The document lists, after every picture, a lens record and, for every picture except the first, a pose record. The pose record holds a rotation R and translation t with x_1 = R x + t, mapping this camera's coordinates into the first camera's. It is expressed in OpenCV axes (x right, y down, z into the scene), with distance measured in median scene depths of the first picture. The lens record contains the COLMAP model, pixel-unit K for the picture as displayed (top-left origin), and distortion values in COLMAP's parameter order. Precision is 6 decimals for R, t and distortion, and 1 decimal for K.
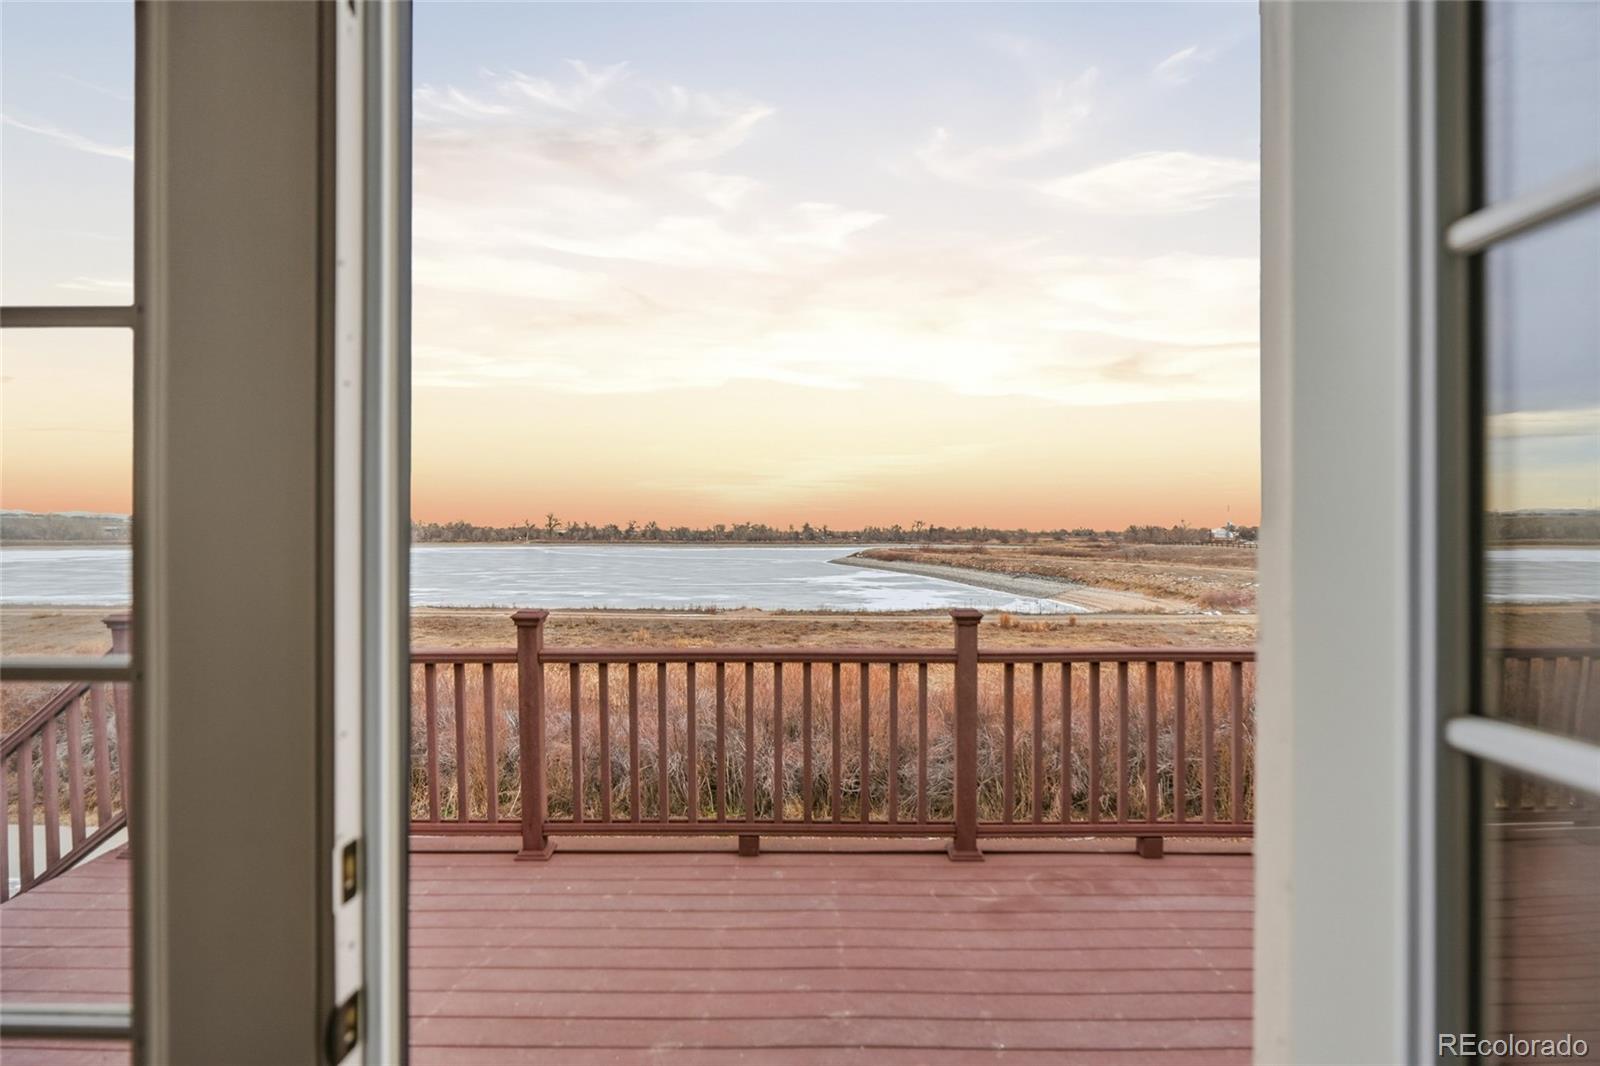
lens RADIAL K [[847.0, 0, 797.4], [0, 847.0, 537.0], [0, 0, 1]] dist [-0.009080, 0.002079]
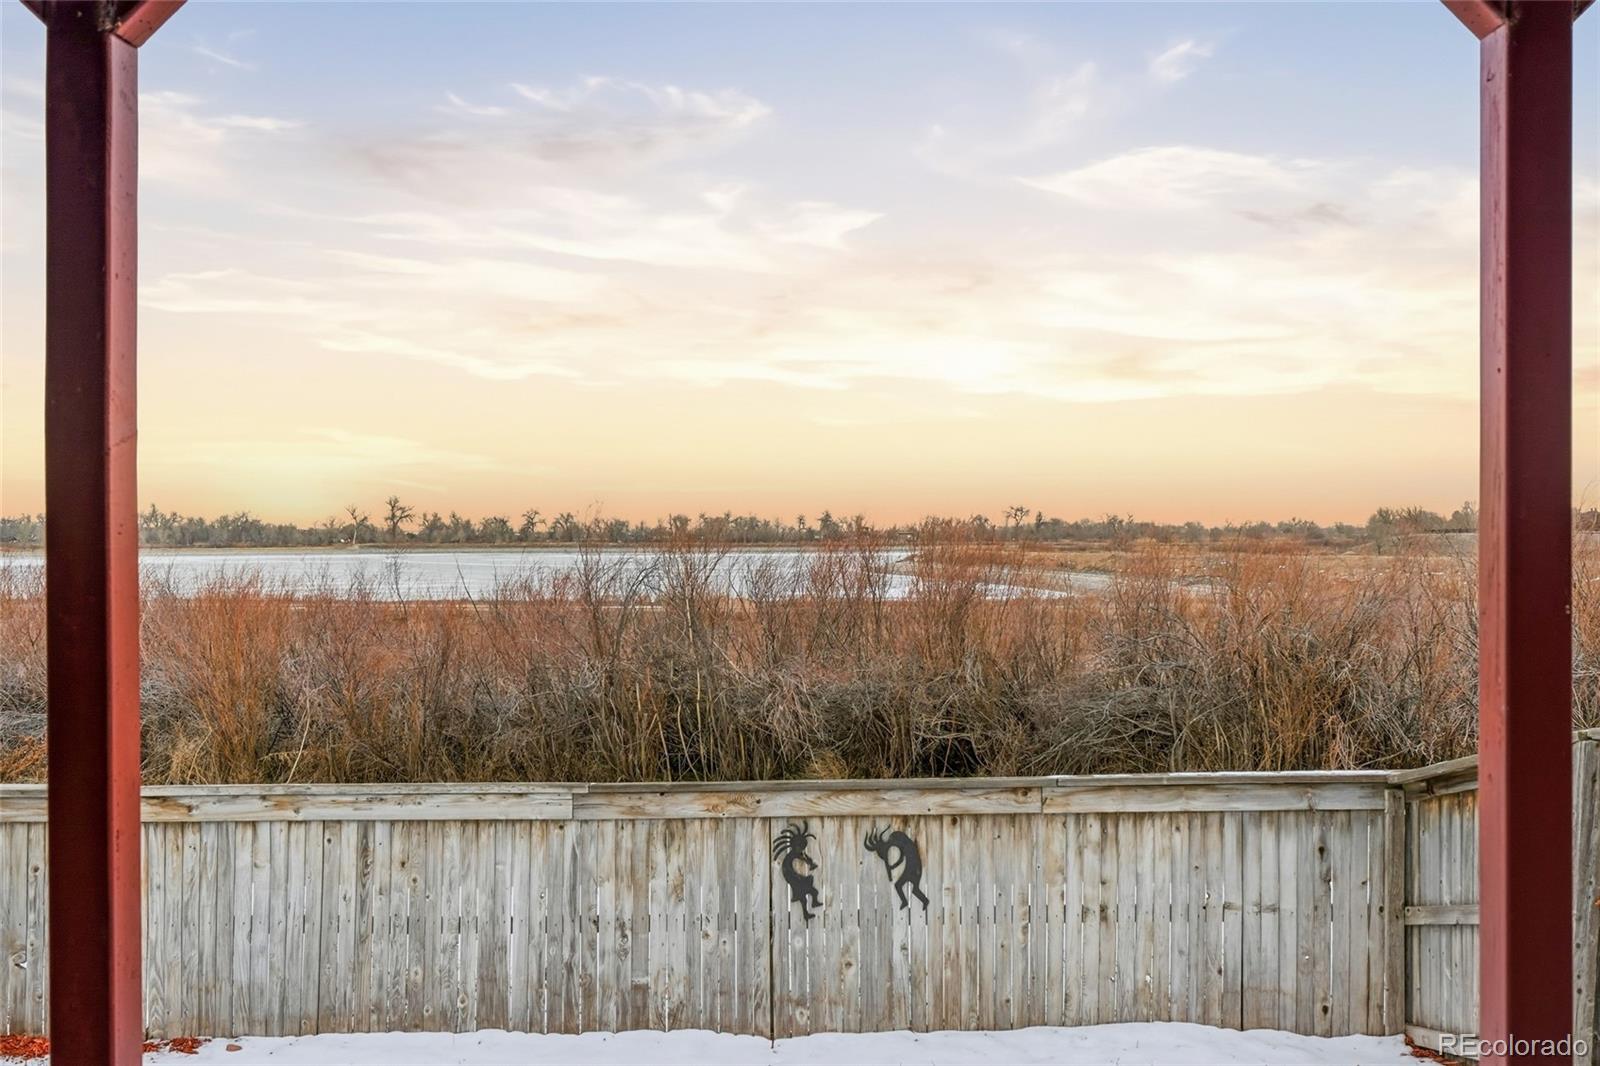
lens RADIAL K [[1434.9, 0, 801.9], [0, 1434.9, 572.3], [0, 0, 1]] dist [-0.002768, 0.011540]
pose [[0.999961, -0.005402, -0.006917, 0.018724], [0.005570, 0.999685, 0.024464, 0.000656], [0.006783, -0.024501, 0.999677, -0.703360]]
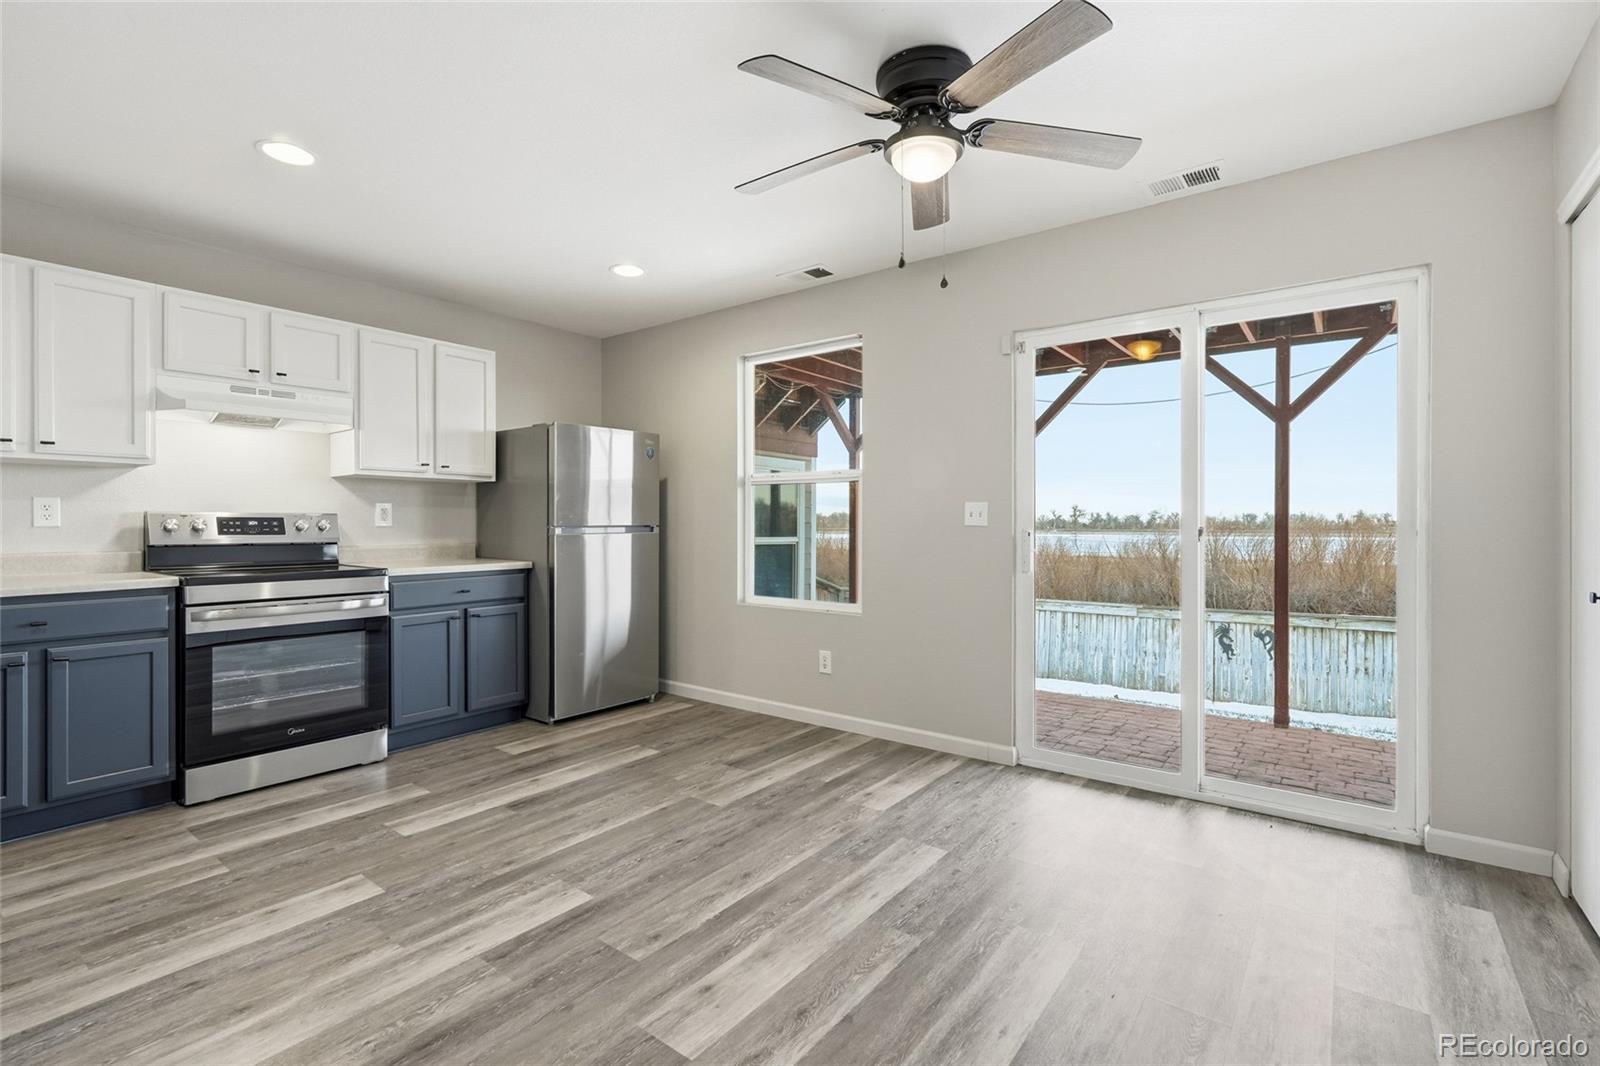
lens RADIAL K [[723.0, 0, 785.8], [0, 723.0, 522.8], [0, 0, 1]] dist [-0.012111, 0.003612]
pose [[0.786940, -0.001266, -0.617029, 1.077427], [-0.002161, 0.999986, -0.004808, 0.079931], [0.617026, 0.005117, 0.786926, -4.338673]]
